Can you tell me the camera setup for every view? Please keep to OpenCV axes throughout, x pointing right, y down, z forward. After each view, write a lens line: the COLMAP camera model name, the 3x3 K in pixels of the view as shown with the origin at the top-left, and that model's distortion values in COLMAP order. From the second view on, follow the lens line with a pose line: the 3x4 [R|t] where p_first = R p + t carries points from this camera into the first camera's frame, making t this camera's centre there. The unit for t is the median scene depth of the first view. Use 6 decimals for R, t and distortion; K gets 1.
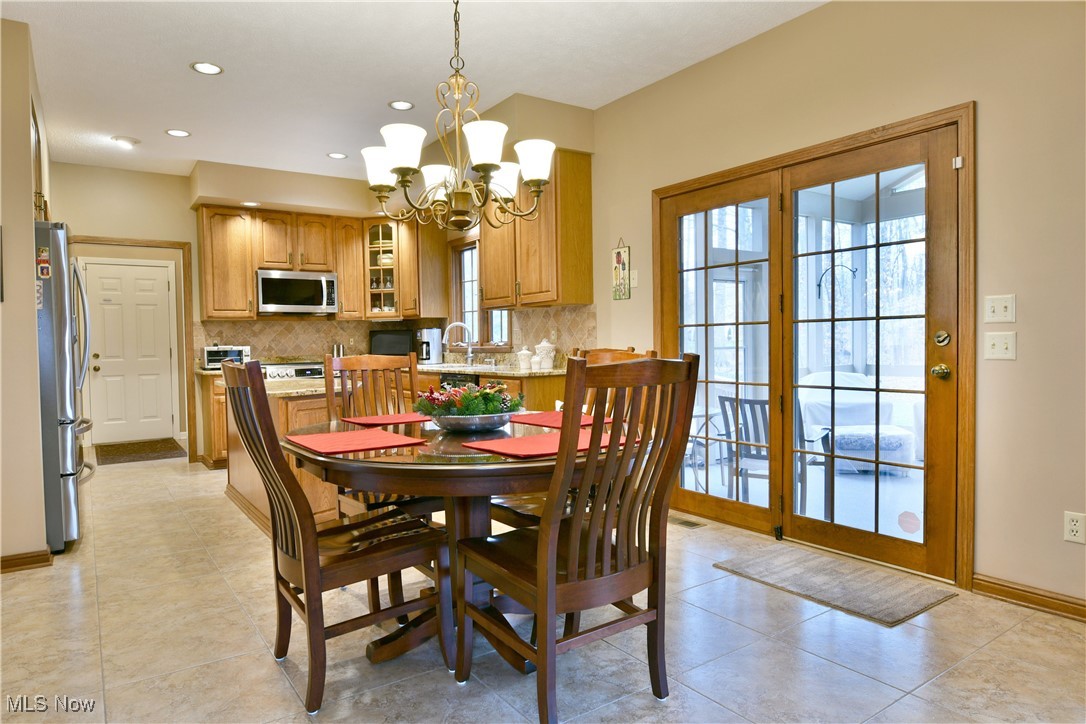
lens RADIAL K [[666.4, 0, 537.7], [0, 666.4, 361.3], [0, 0, 1]] dist [-0.010525, -0.002666]
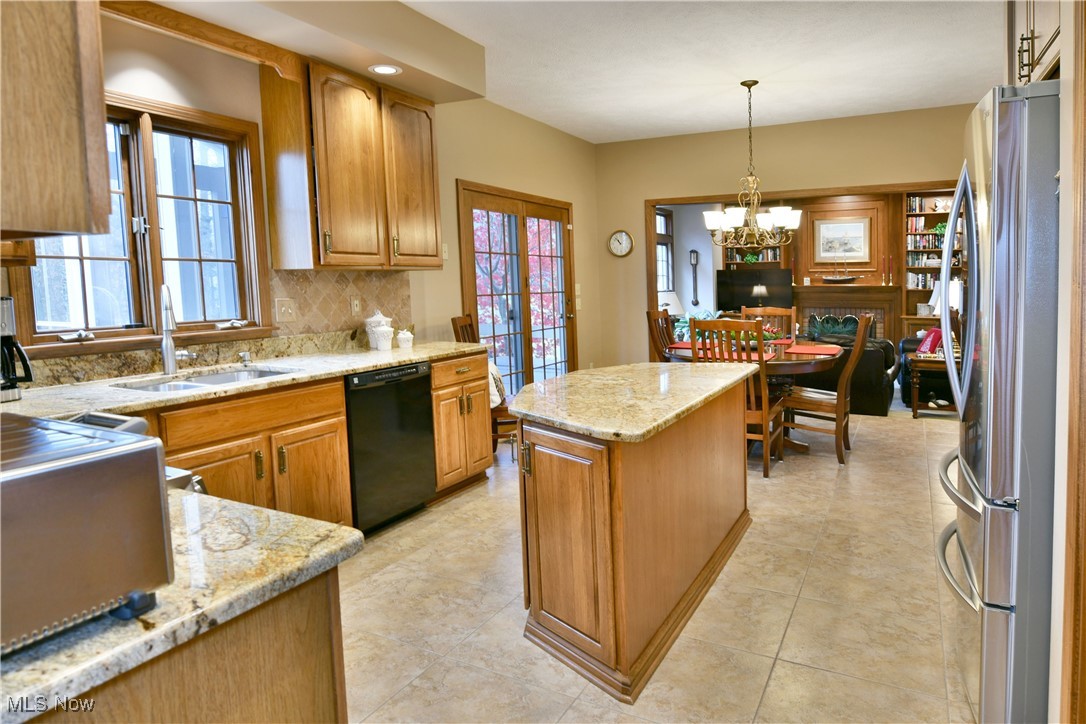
lens RADIAL K [[701.2, 0, 524.7], [0, 701.2, 281.5], [0, 0, 1]] dist [0.026104, -0.000825]
pose [[-0.448455, 0.017740, 0.893629, -0.633869], [0.040423, 0.999183, 0.000450, -0.047529], [-0.892891, 0.036324, -0.448806, 0.946859]]
